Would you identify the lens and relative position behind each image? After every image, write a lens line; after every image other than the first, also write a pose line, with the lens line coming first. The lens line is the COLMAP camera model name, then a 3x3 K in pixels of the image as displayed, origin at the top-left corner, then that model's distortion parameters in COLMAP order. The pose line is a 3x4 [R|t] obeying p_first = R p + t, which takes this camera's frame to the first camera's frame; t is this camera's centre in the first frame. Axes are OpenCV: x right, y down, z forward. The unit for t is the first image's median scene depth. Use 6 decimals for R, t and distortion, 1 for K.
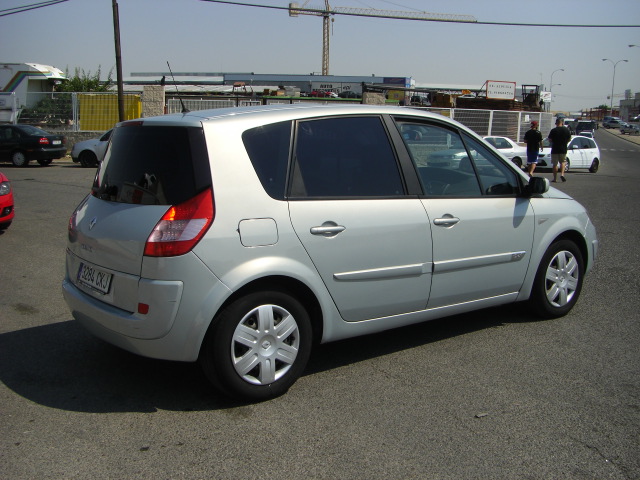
lens RADIAL K [[715.4, 0, 323.8], [0, 715.4, 238.4], [0, 0, 1]] dist [-0.143124, 0.000000]
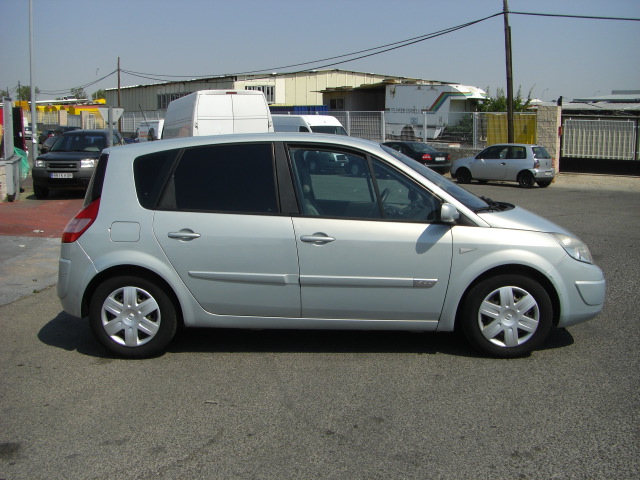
lens RADIAL K [[715.4, 0, 321.3], [0, 715.4, 238.2], [0, 0, 1]] dist [-0.143124, 0.000000]
pose [[0.784431, 0.078830, -0.615186, 0.742915], [-0.094097, 0.995534, 0.007584, -0.030485], [0.613037, 0.051938, 0.788345, 0.123916]]
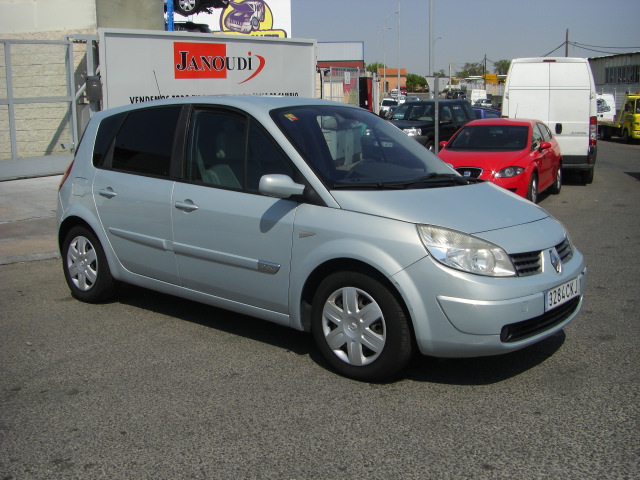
lens RADIAL K [[711.7, 0, 319.9], [0, 711.7, 242.7], [0, 0, 1]] dist [-0.134378, 0.000000]
pose [[0.235492, 0.169151, -0.957043, 1.058091], [-0.155895, 0.978561, 0.134594, -0.123484], [0.959291, 0.117503, 0.256813, 0.812739]]
